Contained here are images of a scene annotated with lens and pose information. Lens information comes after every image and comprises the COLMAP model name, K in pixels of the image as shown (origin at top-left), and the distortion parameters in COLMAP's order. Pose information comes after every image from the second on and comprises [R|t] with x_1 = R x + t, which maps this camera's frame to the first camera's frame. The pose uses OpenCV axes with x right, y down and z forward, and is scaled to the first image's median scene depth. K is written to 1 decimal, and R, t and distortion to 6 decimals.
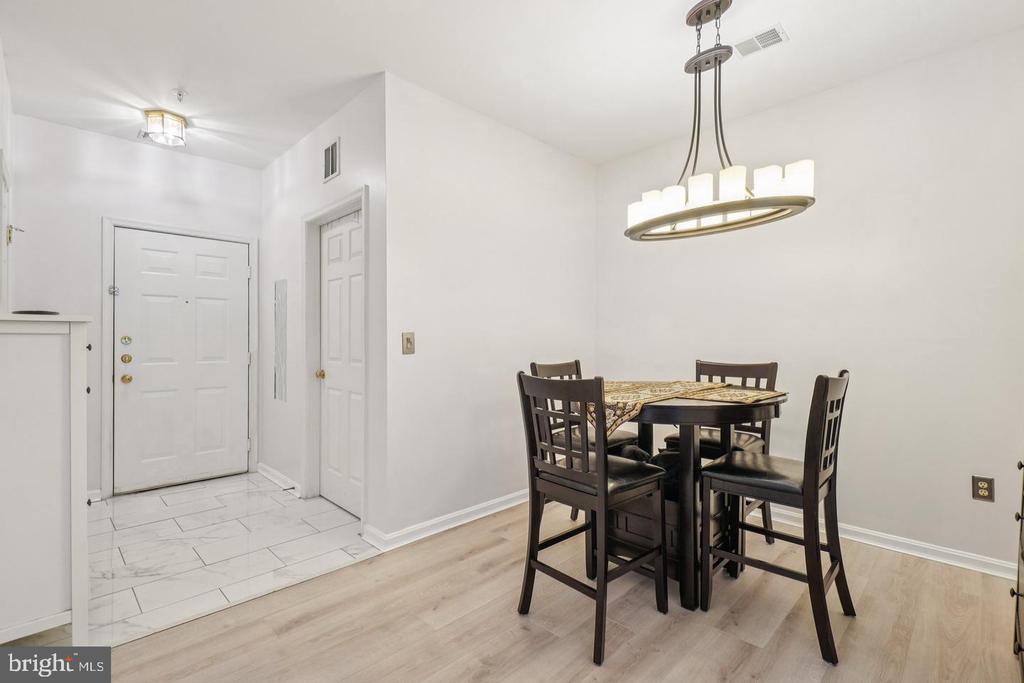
lens RADIAL K [[461.5, 0, 506.8], [0, 461.5, 342.1], [0, 0, 1]] dist [0.009145, -0.000947]
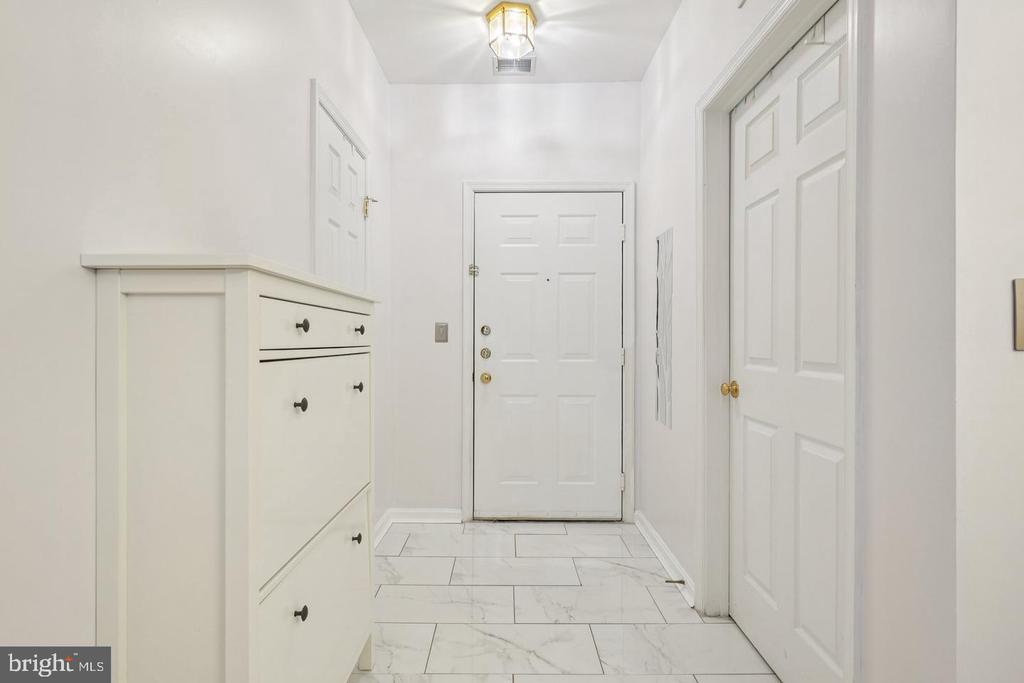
lens RADIAL K [[476.8, 0, 509.5], [0, 476.8, 342.6], [0, 0, 1]] dist [0.002682, -0.000118]
pose [[0.693902, -0.000246, -0.720069, -0.187033], [0.000349, 1.000000, -0.000005, 0.016624], [0.720069, -0.000248, 0.693902, 0.443912]]
